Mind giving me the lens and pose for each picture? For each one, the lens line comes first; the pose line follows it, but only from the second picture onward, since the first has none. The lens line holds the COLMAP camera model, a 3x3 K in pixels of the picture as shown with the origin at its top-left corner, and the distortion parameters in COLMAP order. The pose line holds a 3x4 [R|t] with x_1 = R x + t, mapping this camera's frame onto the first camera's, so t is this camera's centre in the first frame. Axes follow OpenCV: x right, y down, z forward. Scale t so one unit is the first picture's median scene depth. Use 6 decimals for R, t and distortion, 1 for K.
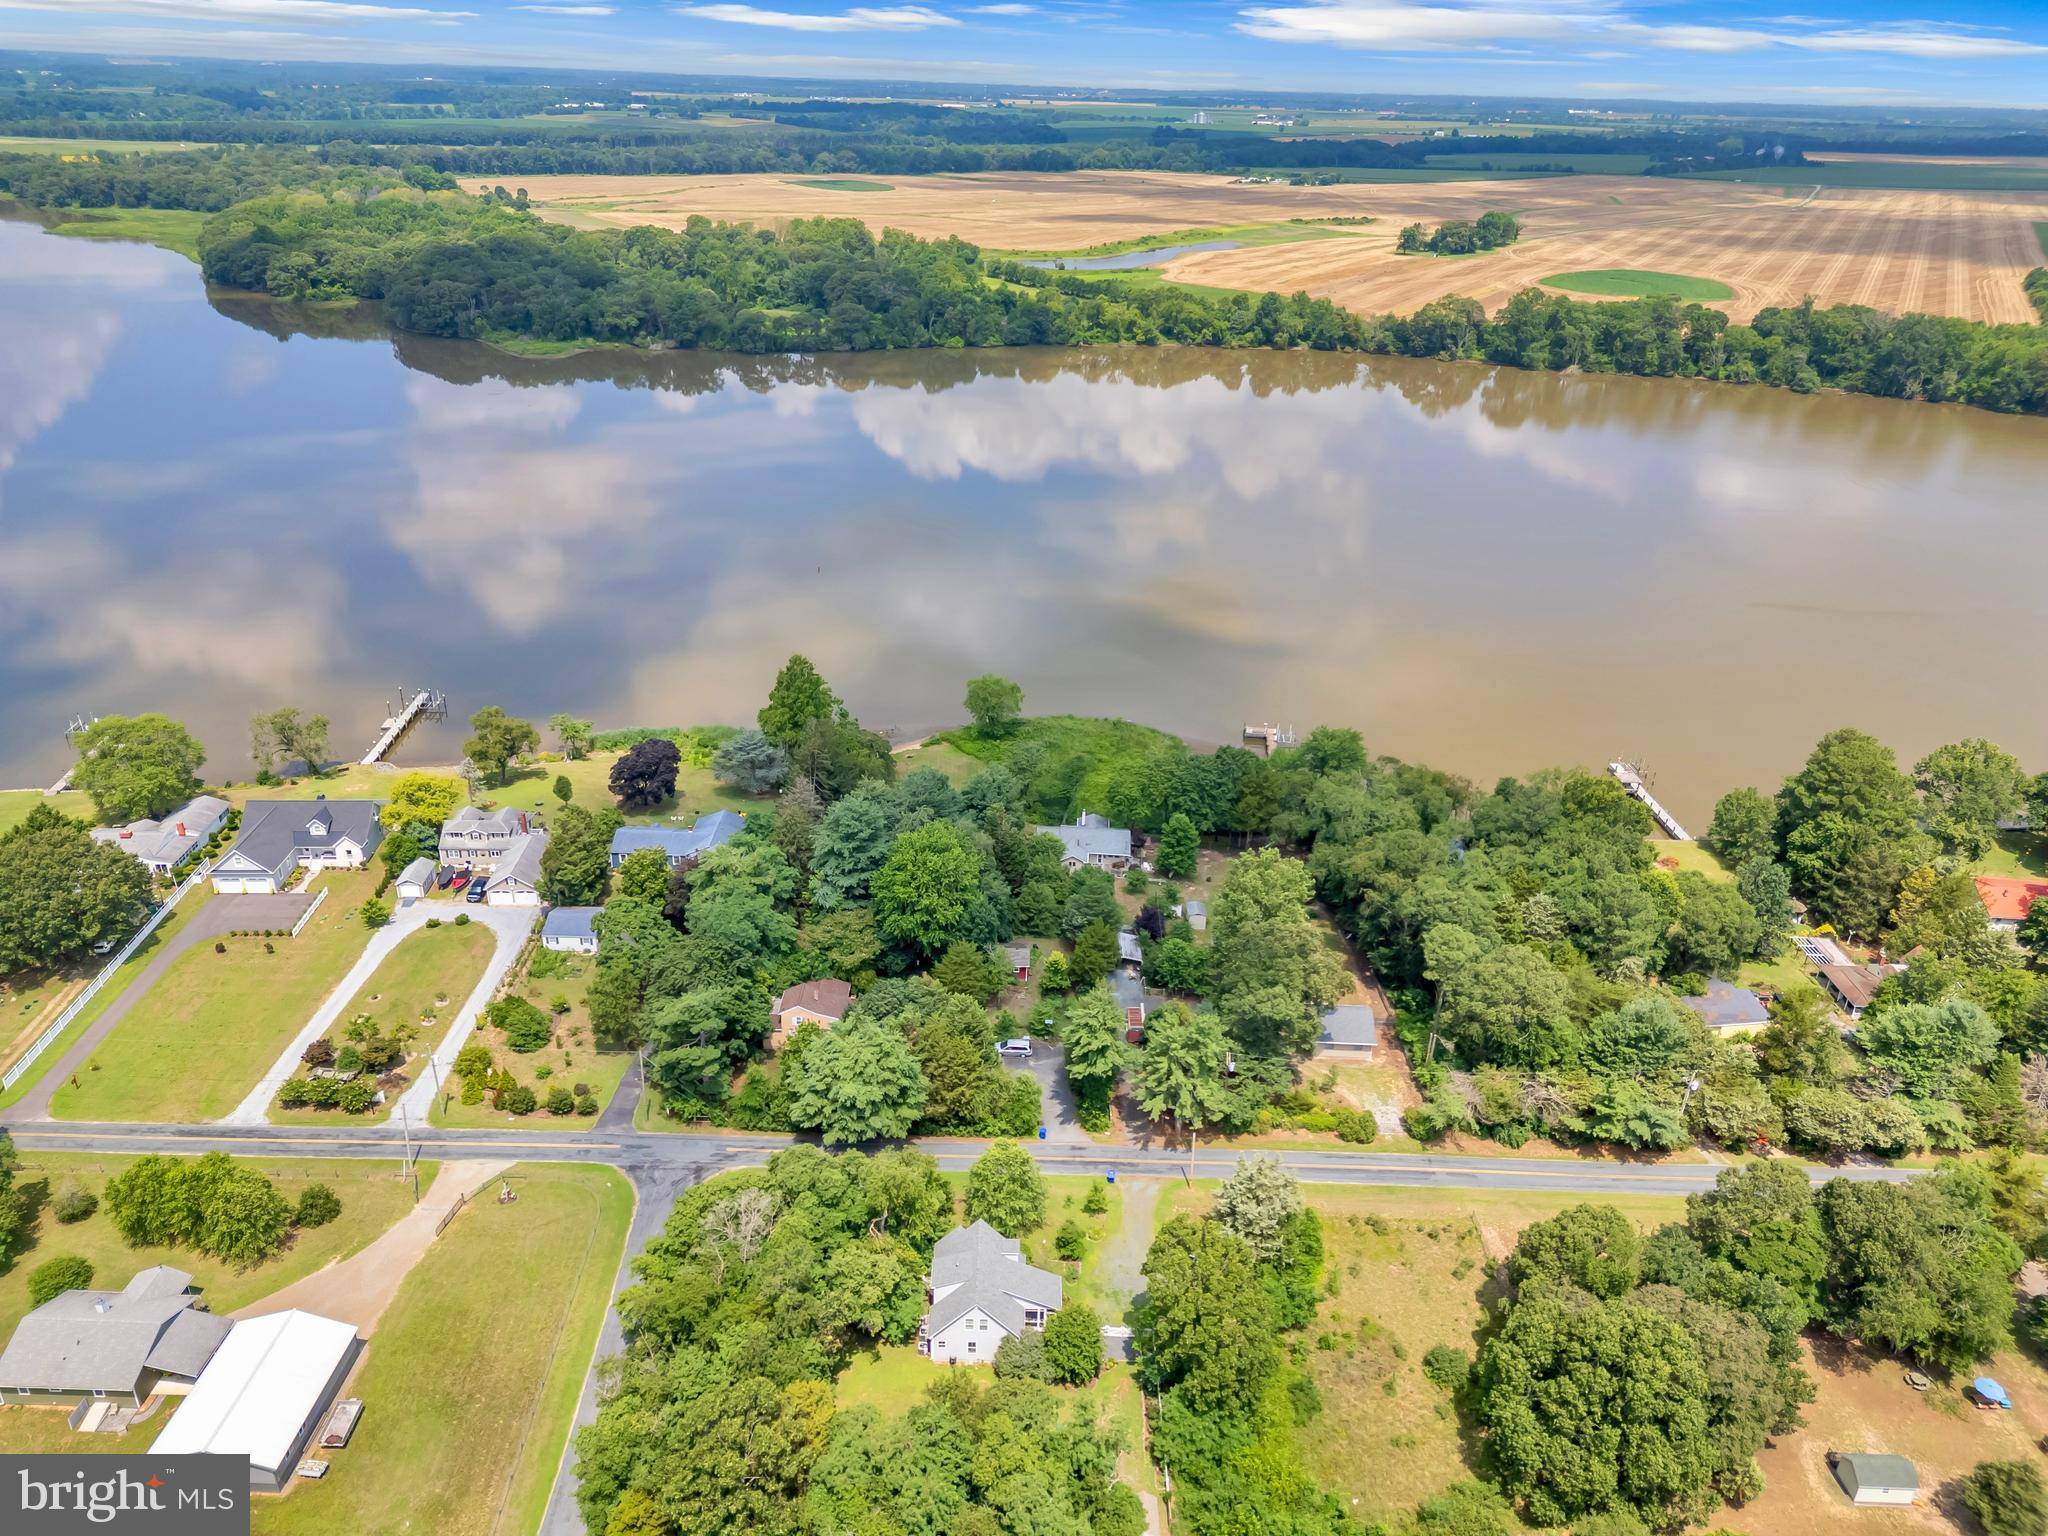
lens RADIAL K [[1434.5, 0, 1024.0], [0, 1434.5, 768.0], [0, 0, 1]] dist [0.072057, -0.071953]
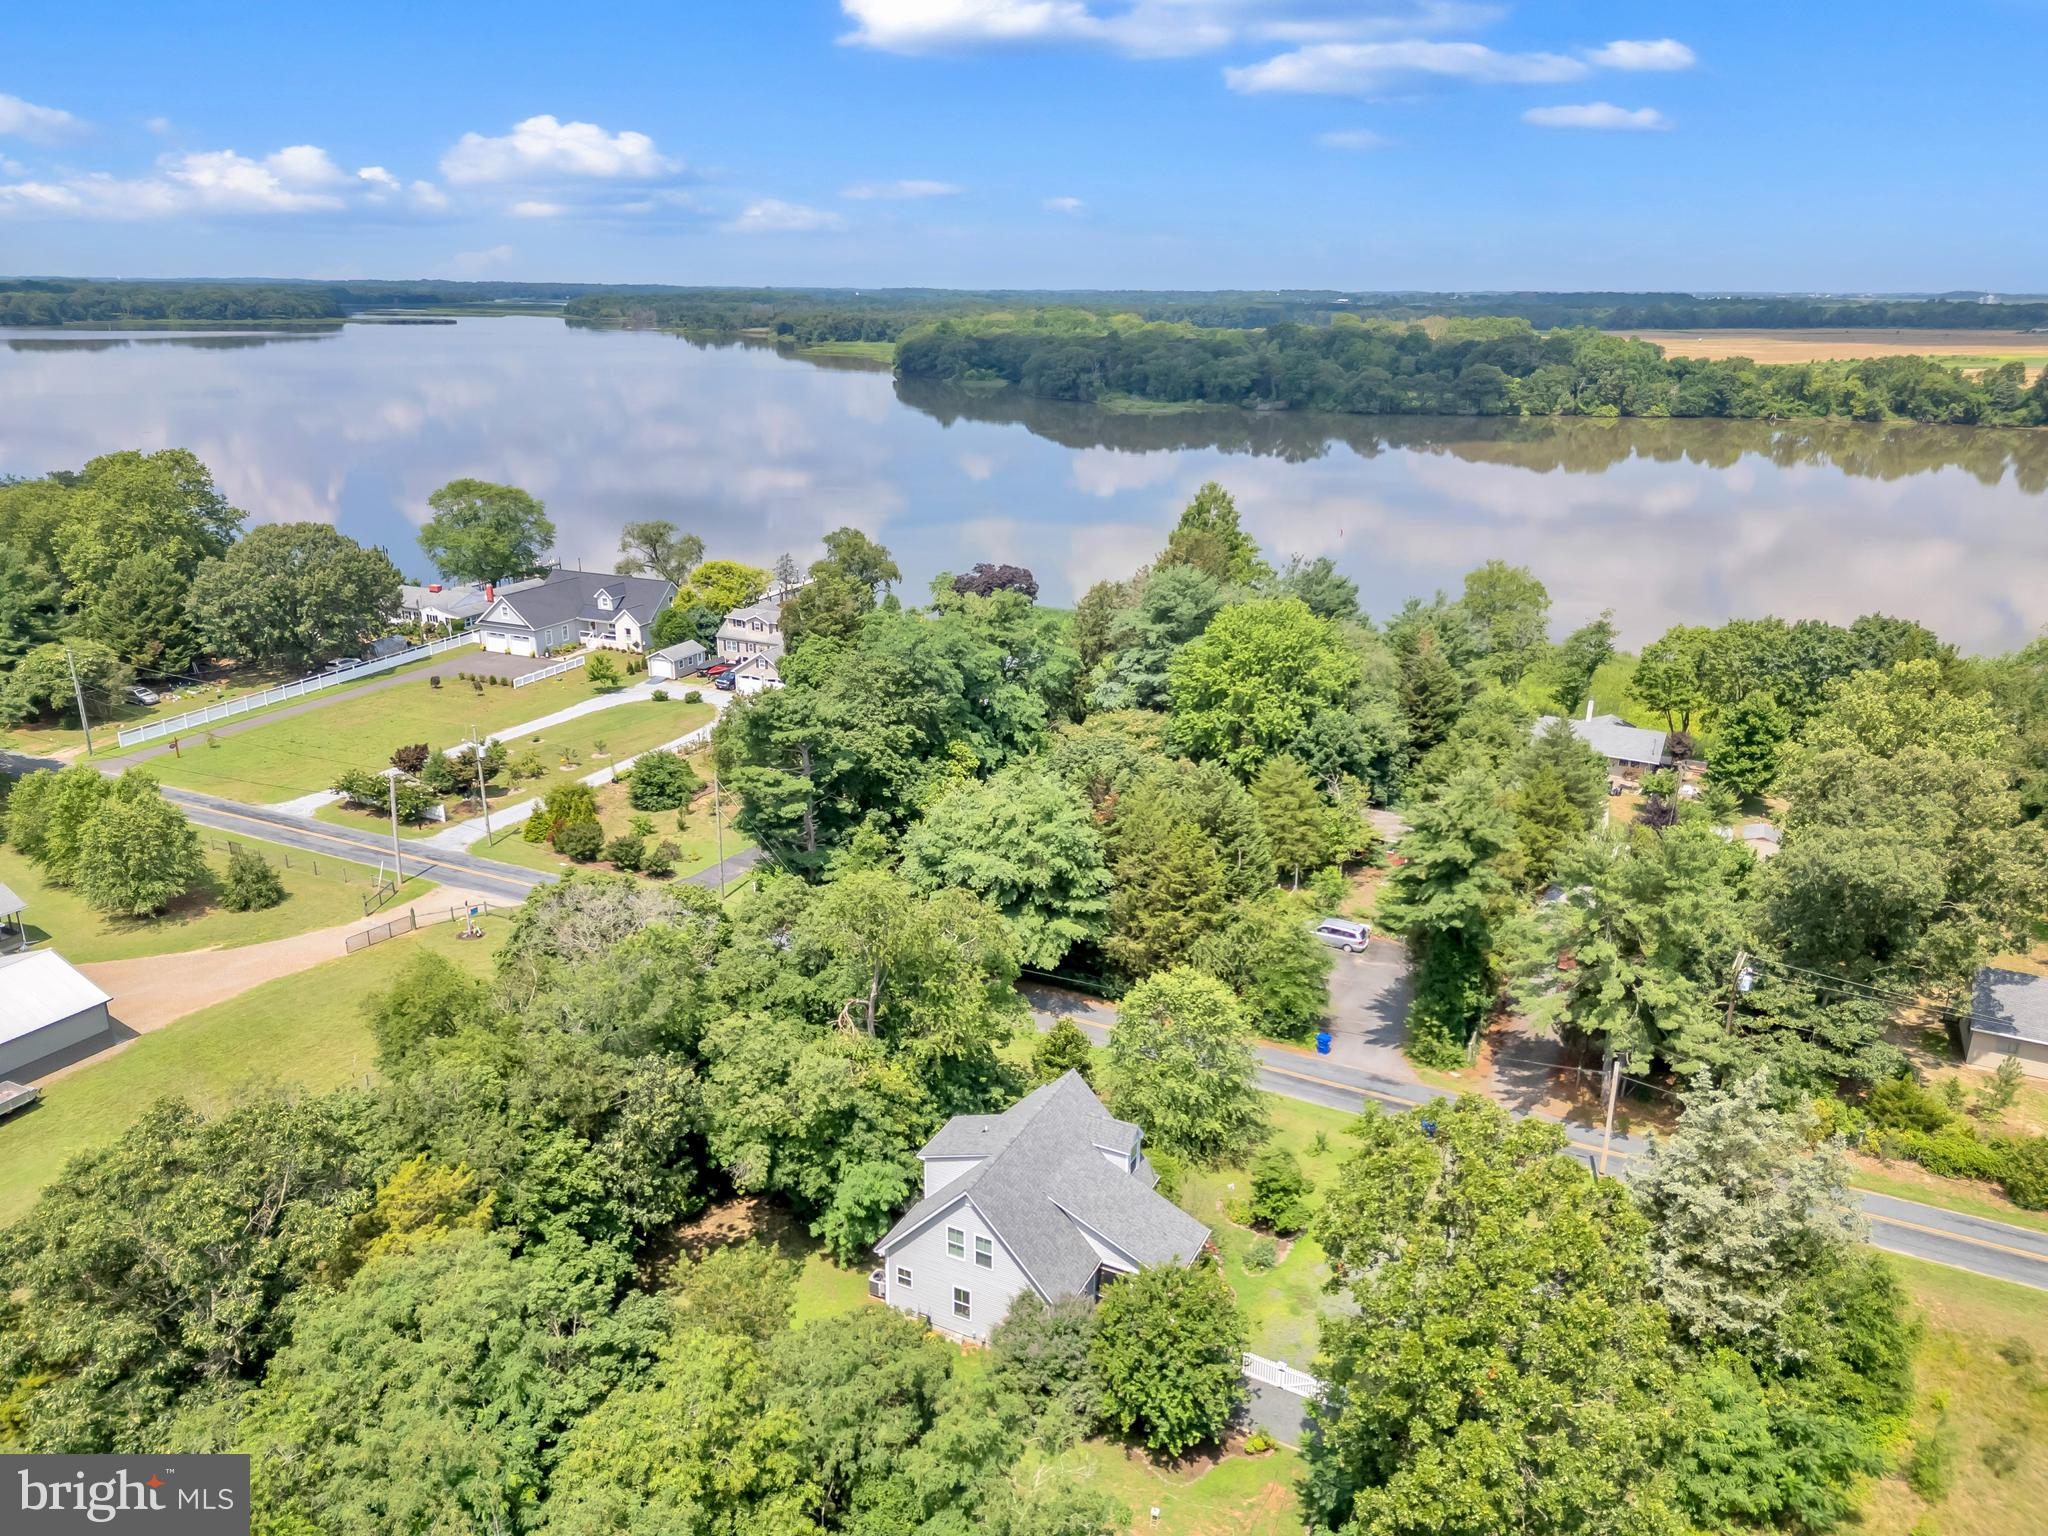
lens RADIAL K [[1434.5, 0, 1024.0], [0, 1434.5, 768.0], [0, 0, 1]] dist [0.072057, -0.071953]
pose [[0.897939, 0.121312, -0.423071, 0.101945], [-0.178336, 0.979101, -0.097758, 0.185236], [0.402370, 0.163230, 0.900808, 0.383384]]
